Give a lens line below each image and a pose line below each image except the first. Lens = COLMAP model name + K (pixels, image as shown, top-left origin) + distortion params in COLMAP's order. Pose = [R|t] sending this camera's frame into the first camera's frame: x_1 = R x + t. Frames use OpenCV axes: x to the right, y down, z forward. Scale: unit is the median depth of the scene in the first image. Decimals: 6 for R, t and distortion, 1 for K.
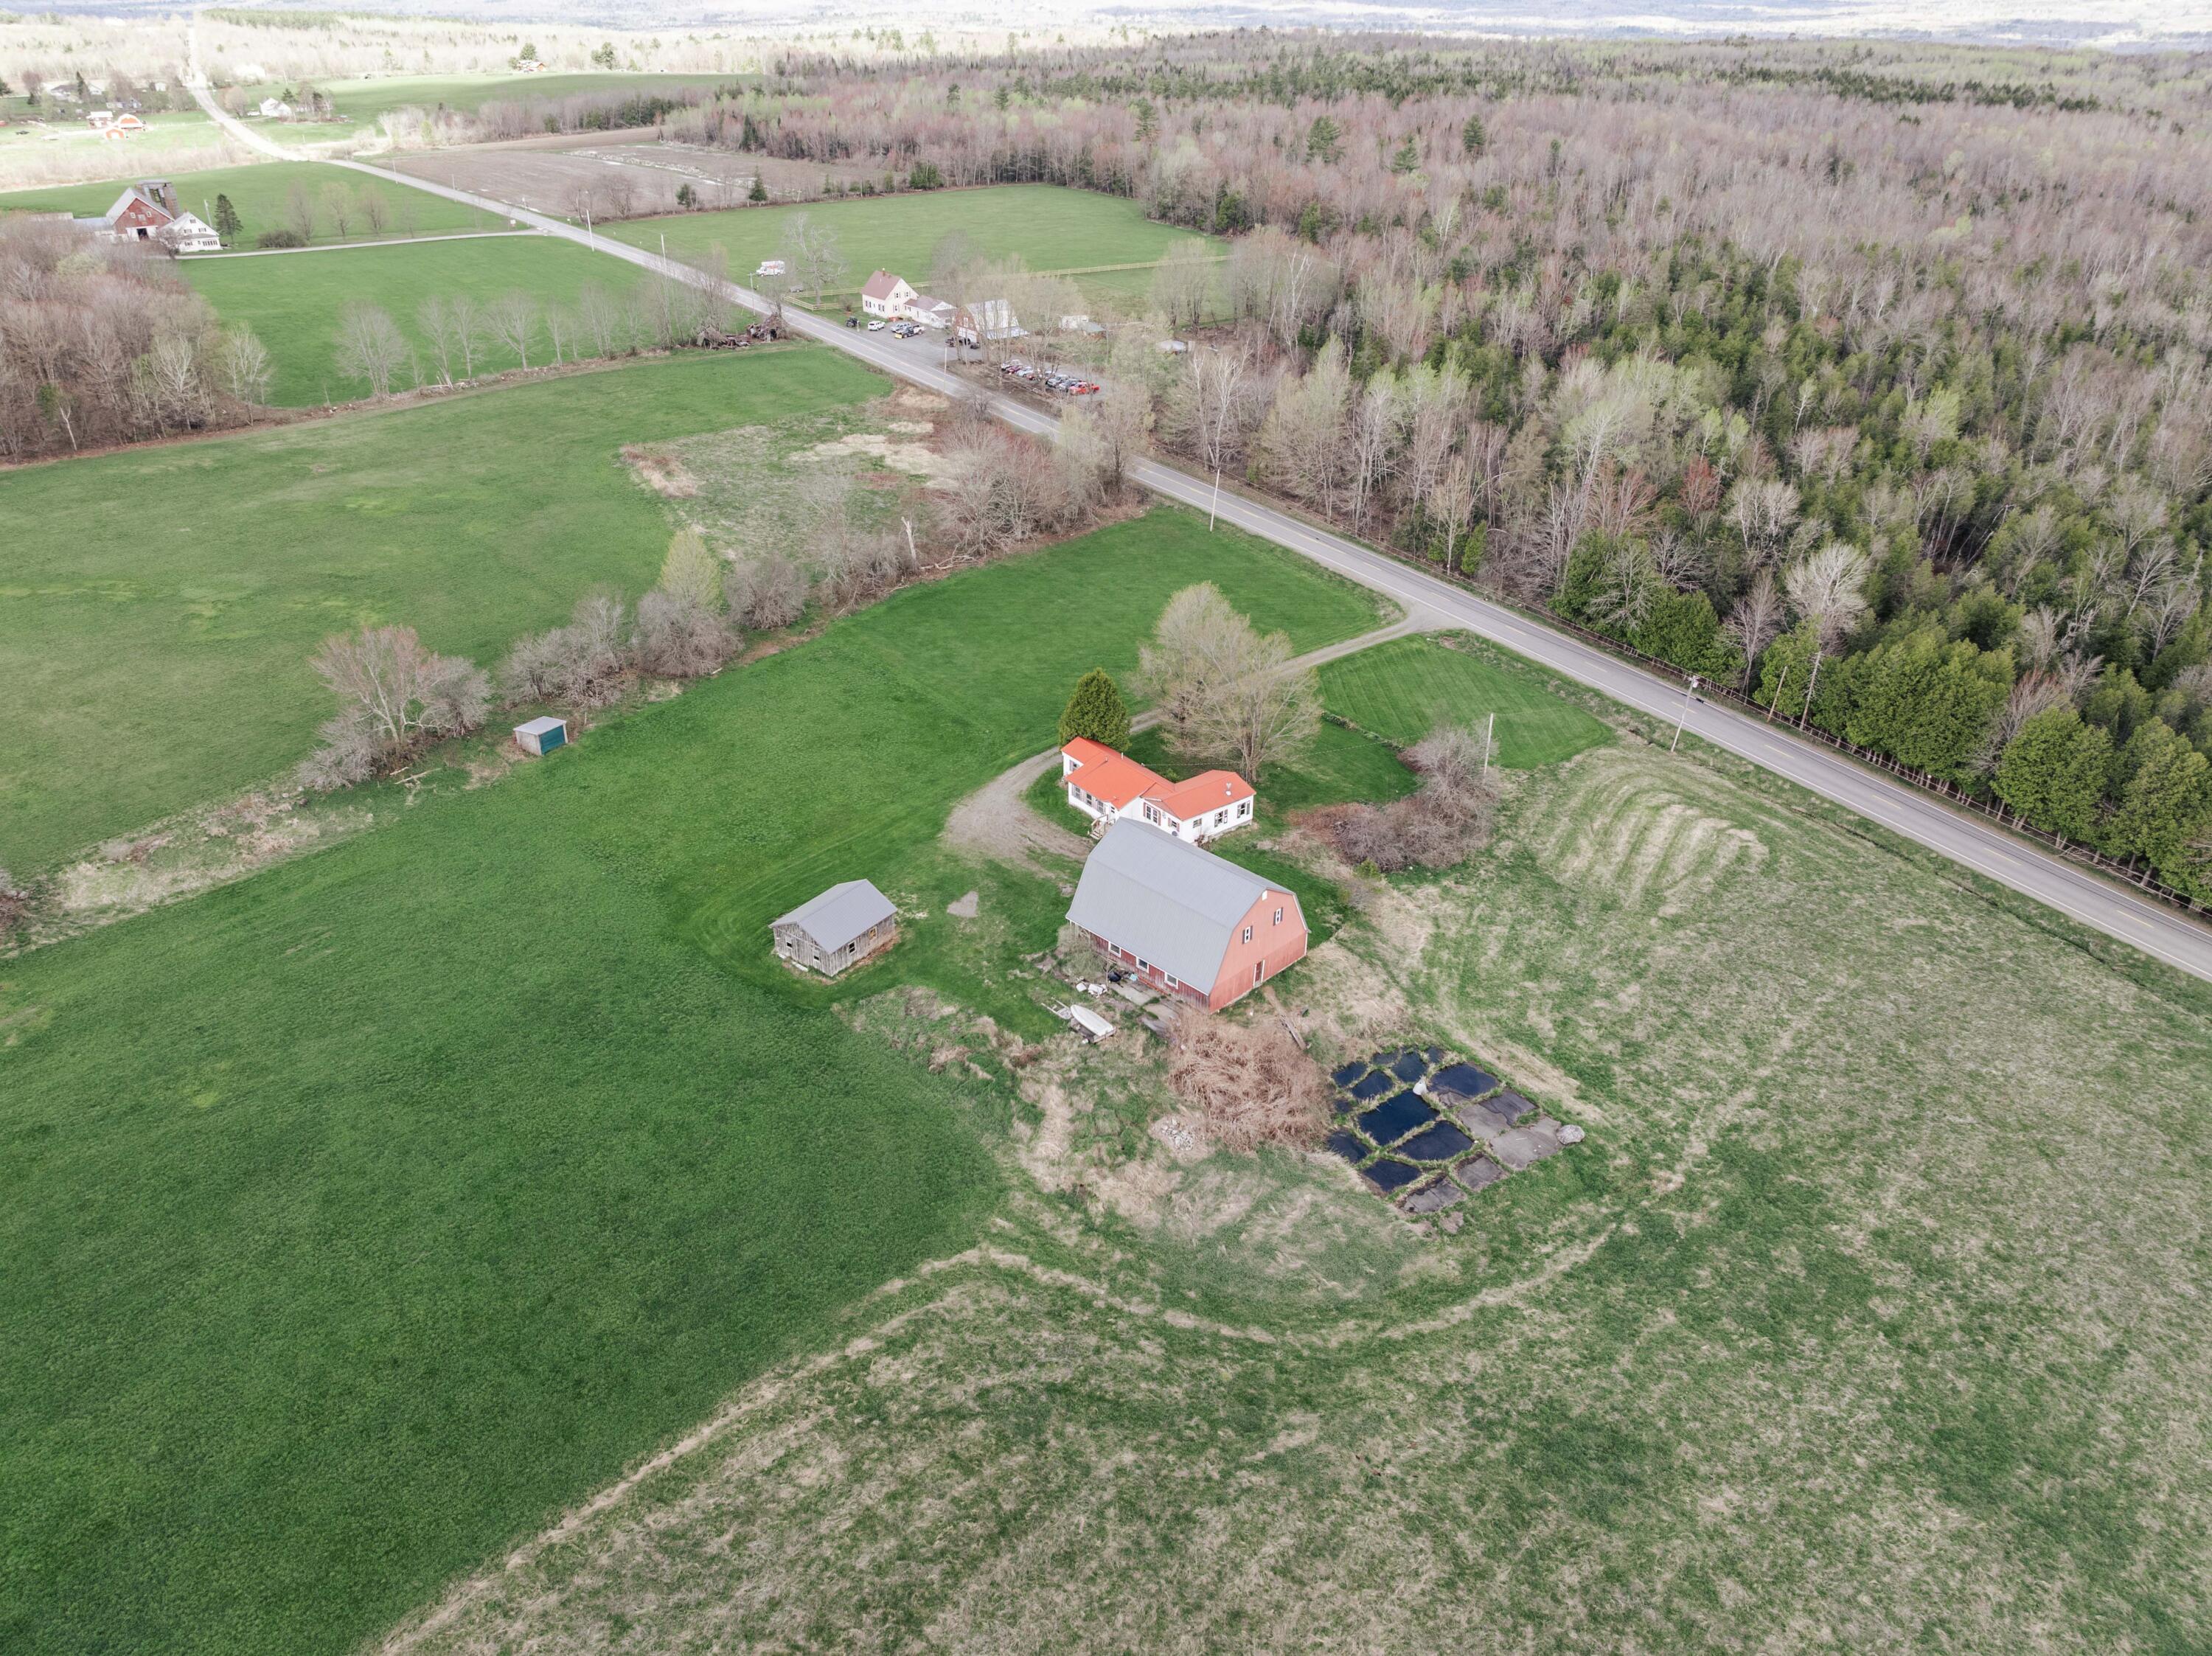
lens RADIAL K [[1557.7, 0, 1106.5], [0, 1557.7, 834.8], [0, 0, 1]] dist [-0.045605, 0.013452]
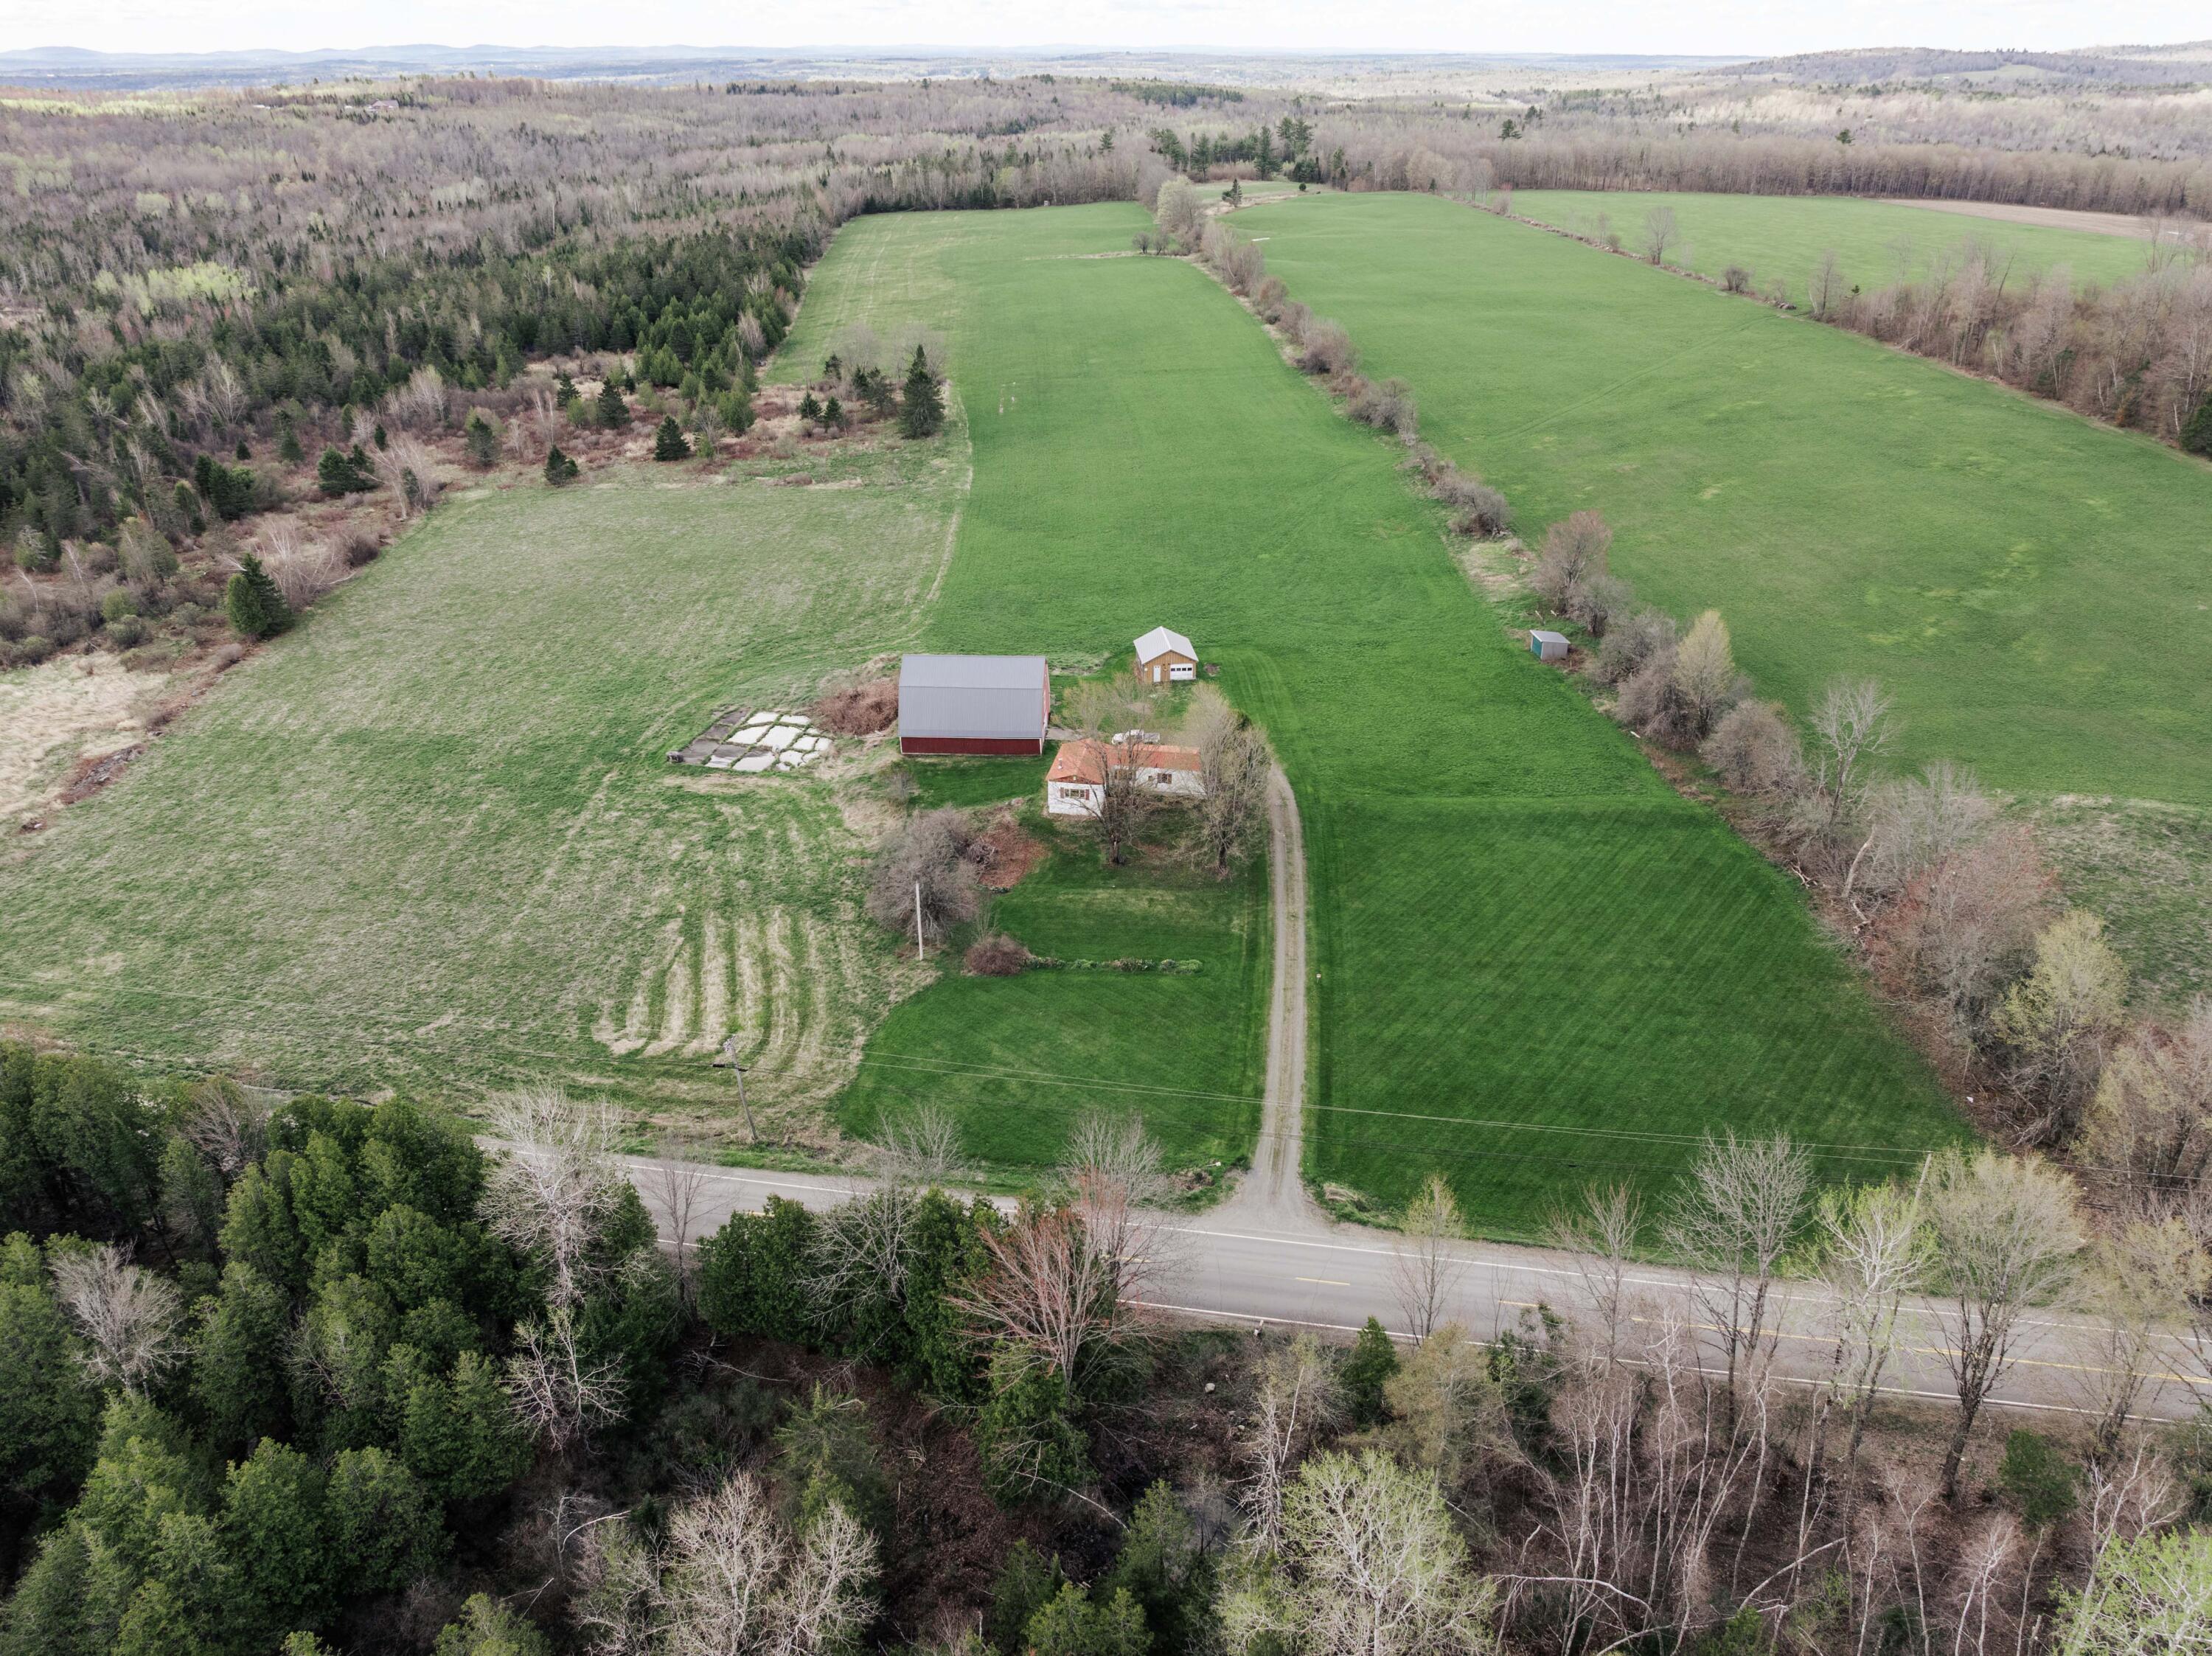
lens RADIAL K [[1557.7, 0, 1104.4], [0, 1557.7, 824.8], [0, 0, 1]] dist [-0.045605, 0.013452]
pose [[-0.743905, 0.301281, -0.596518, 0.829325], [-0.327350, 0.613914, 0.718298, -0.918987], [0.582621, 0.729616, -0.358069, 1.656962]]
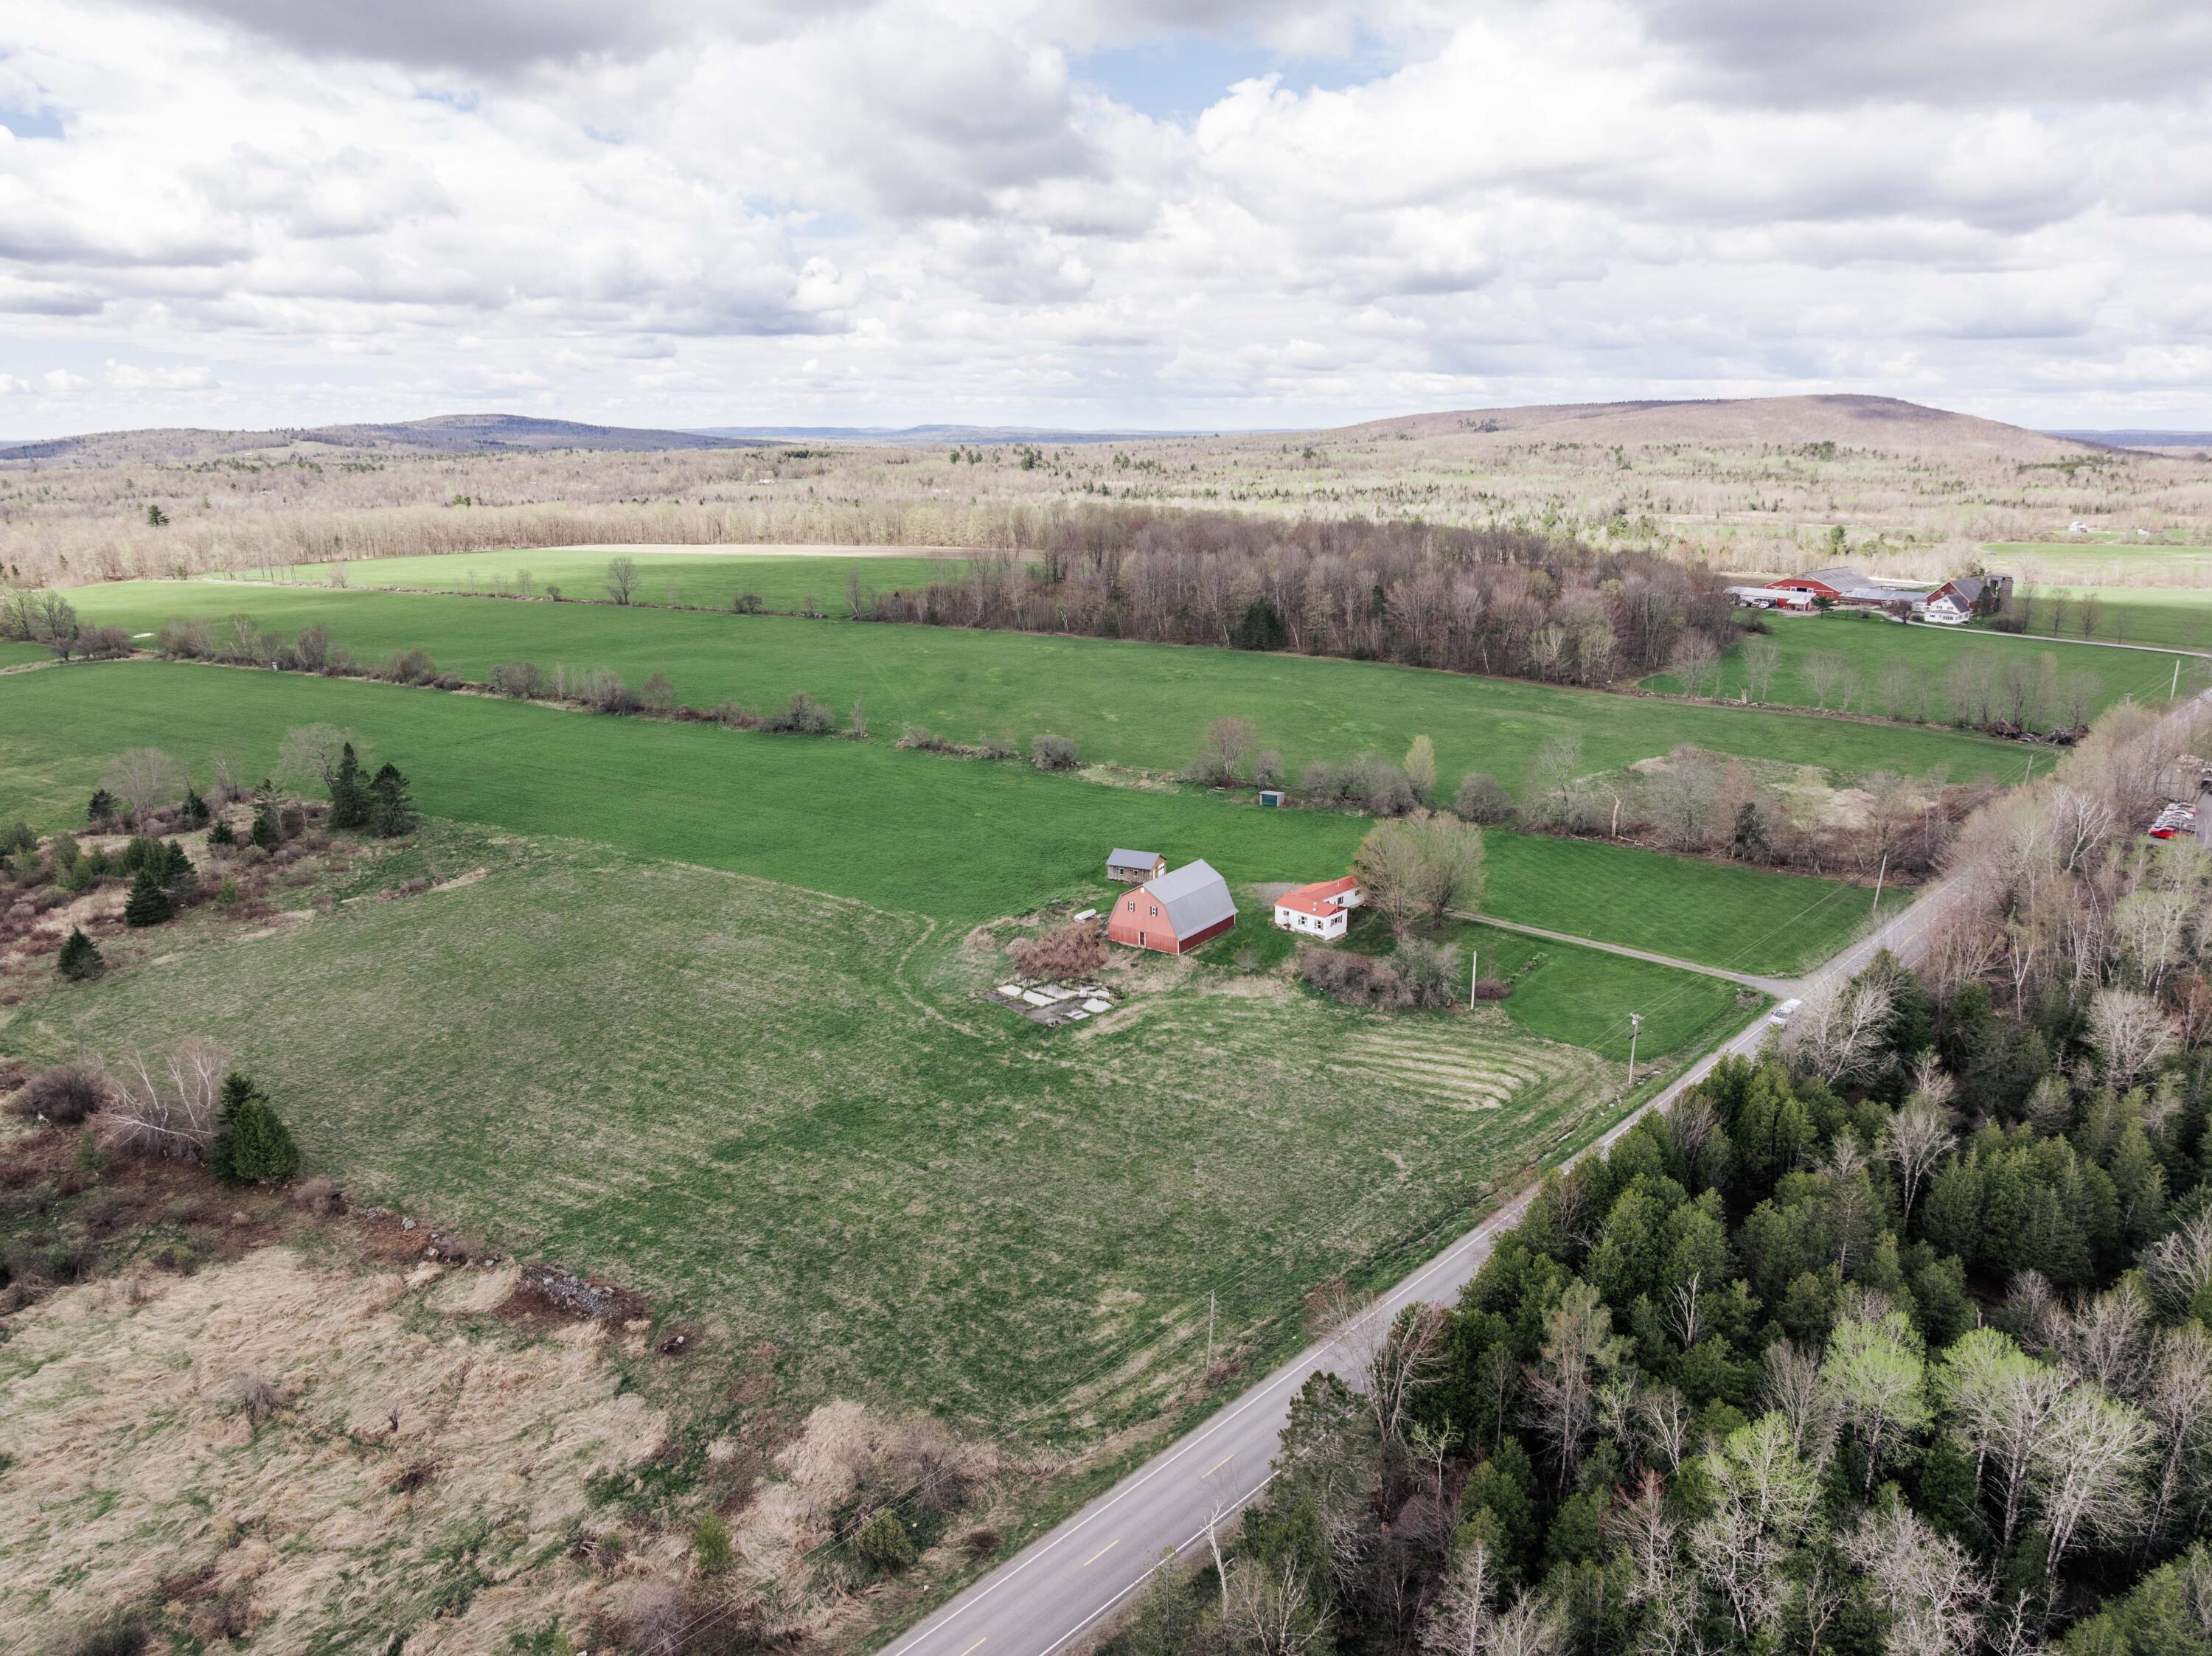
lens RADIAL K [[1557.7, 0, 1102.8], [0, 1557.7, 785.7], [0, 0, 1]] dist [-0.045605, 0.013452]
pose [[0.165184, 0.220539, -0.961289, 1.736139], [-0.482387, 0.868204, 0.116292, -0.244689], [0.860242, 0.444504, 0.249798, 0.432001]]
